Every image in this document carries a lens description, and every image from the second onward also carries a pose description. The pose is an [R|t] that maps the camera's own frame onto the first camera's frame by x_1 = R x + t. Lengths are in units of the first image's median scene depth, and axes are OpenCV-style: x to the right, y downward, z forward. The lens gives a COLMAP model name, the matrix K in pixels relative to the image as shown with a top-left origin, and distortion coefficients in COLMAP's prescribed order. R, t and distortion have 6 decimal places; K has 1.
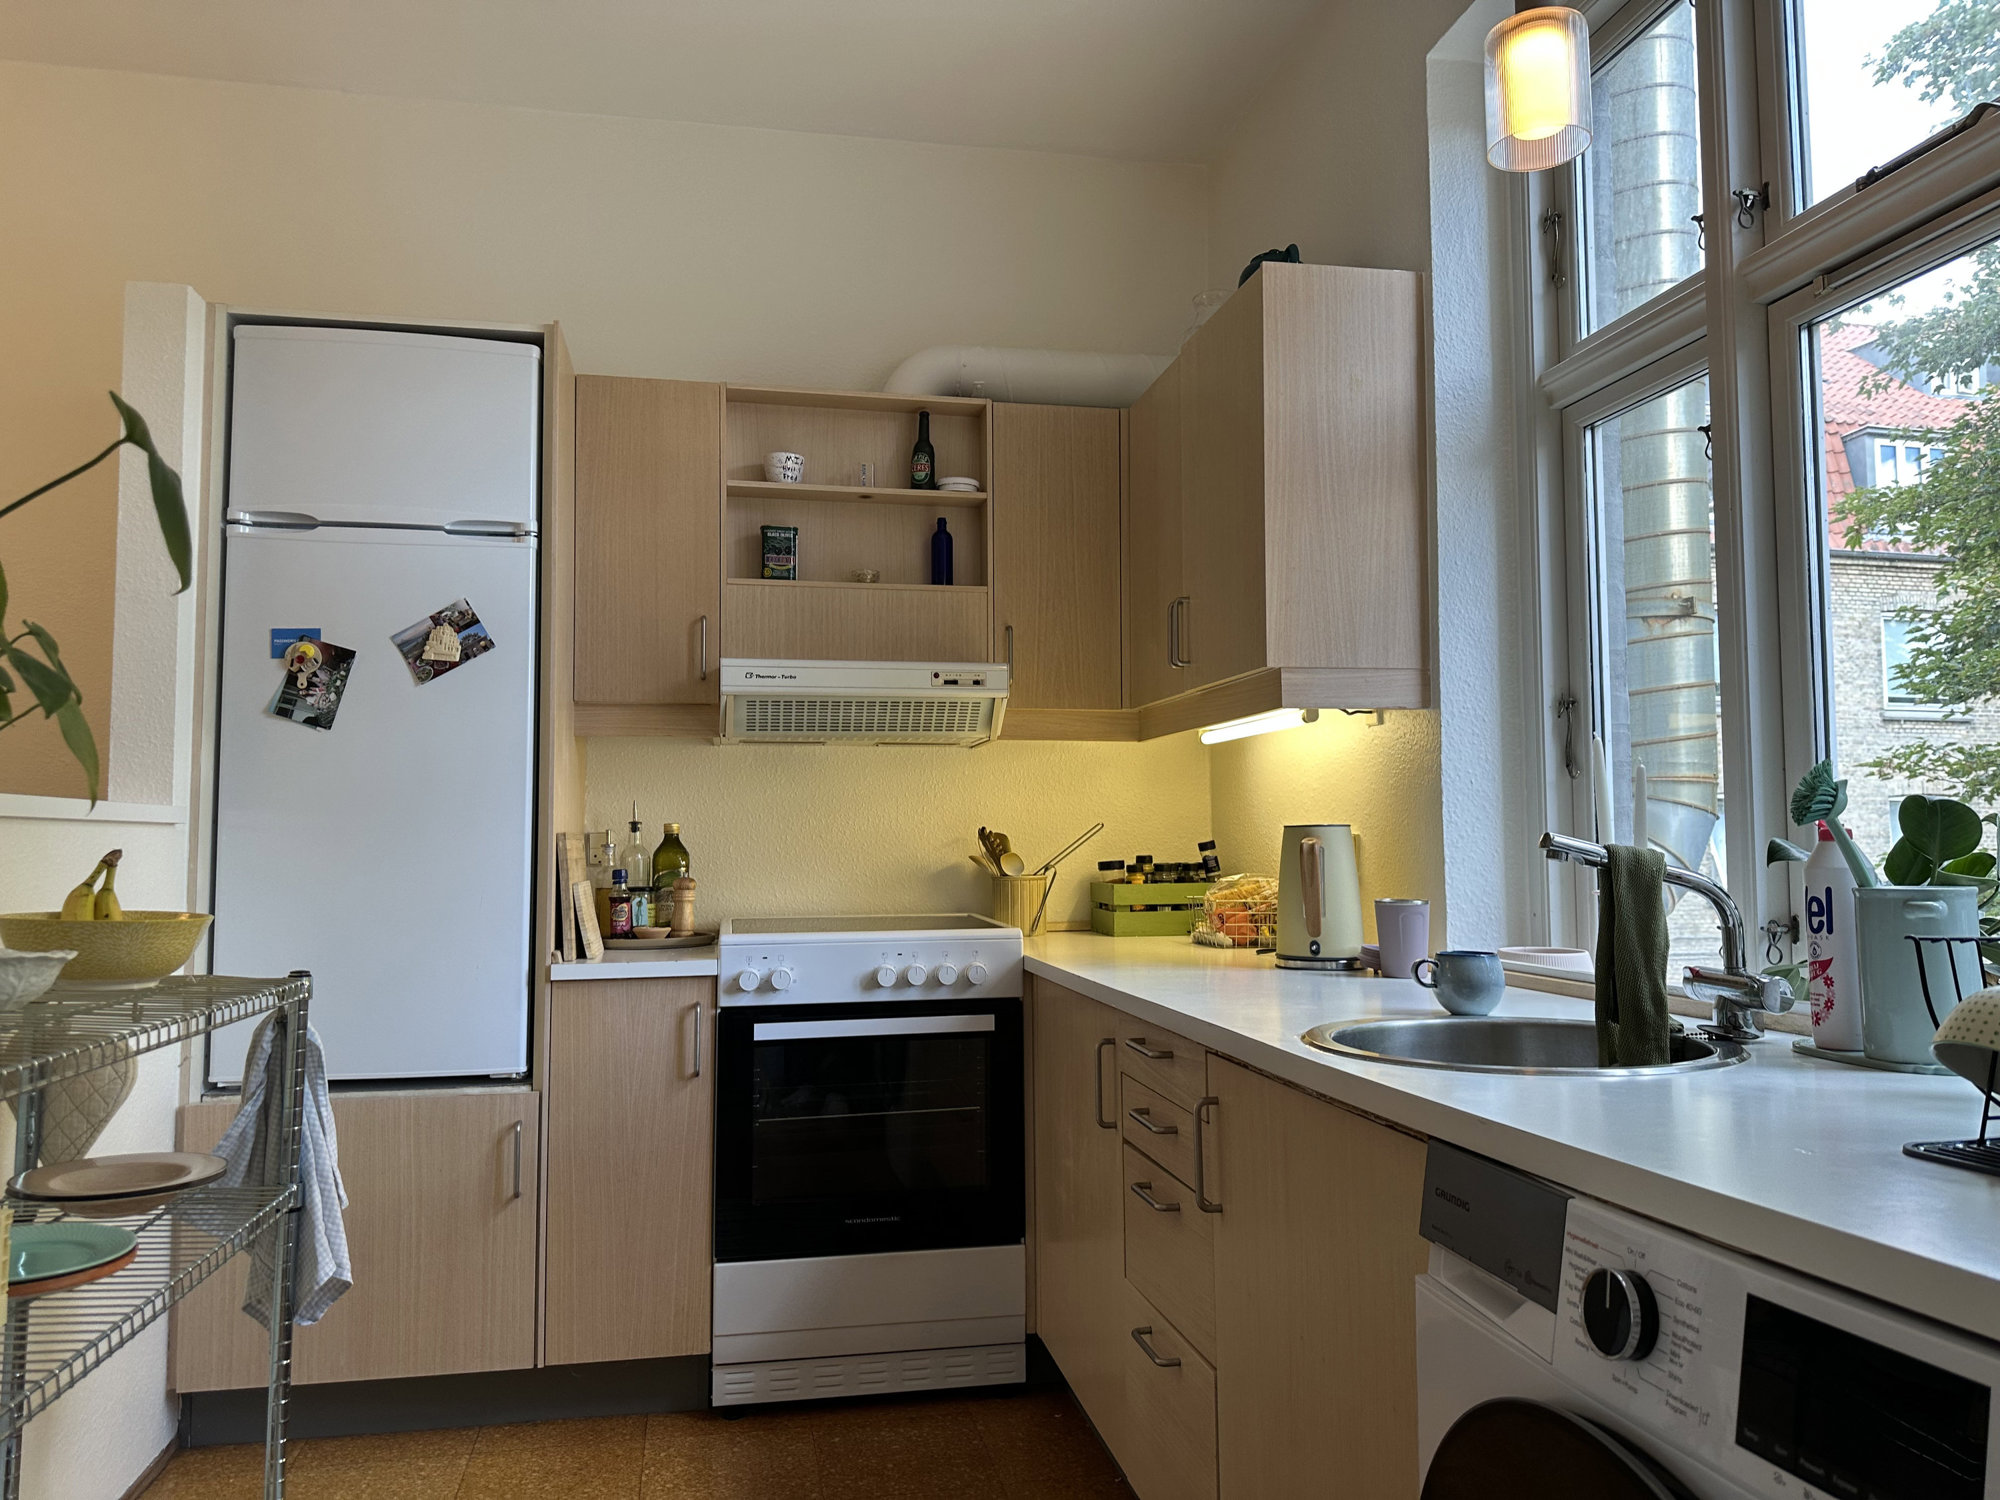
lens RADIAL K [[1447.4, 0, 1001.5], [0, 1447.4, 745.7], [0, 0, 1]] dist [0.169613, -0.273721]
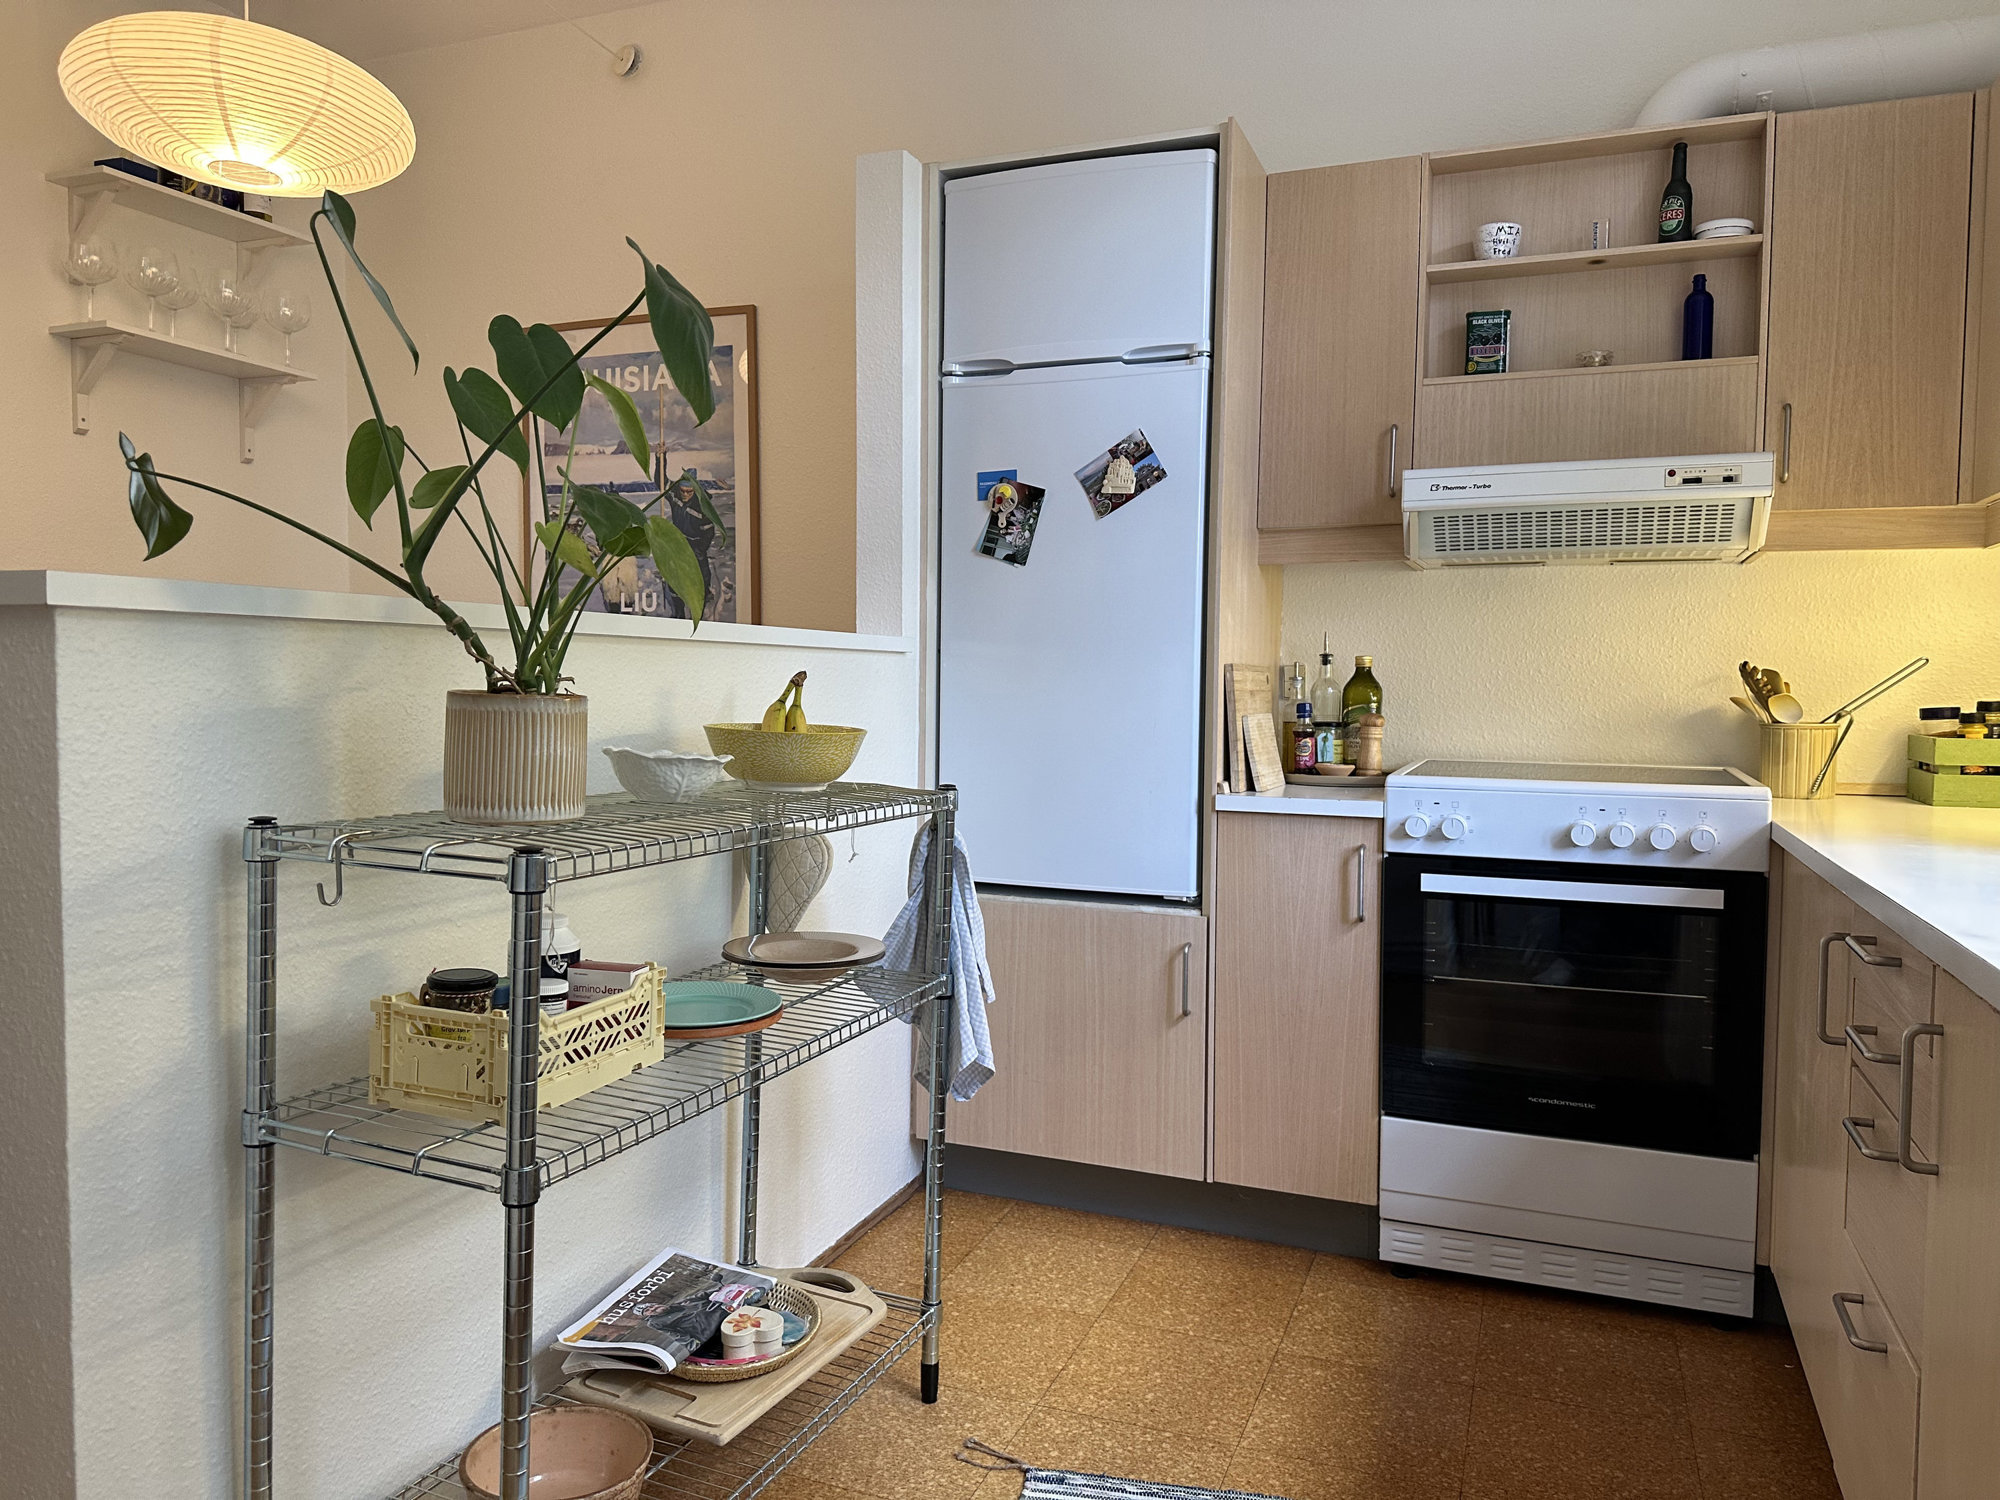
lens RADIAL K [[1447.4, 0, 1001.5], [0, 1447.4, 745.7], [0, 0, 1]] dist [0.169613, -0.273721]
pose [[0.839209, 0.037694, -0.542500, 0.103429], [0.021643, 0.994489, 0.102579, 0.010530], [0.543378, -0.097826, 0.833769, 0.097004]]
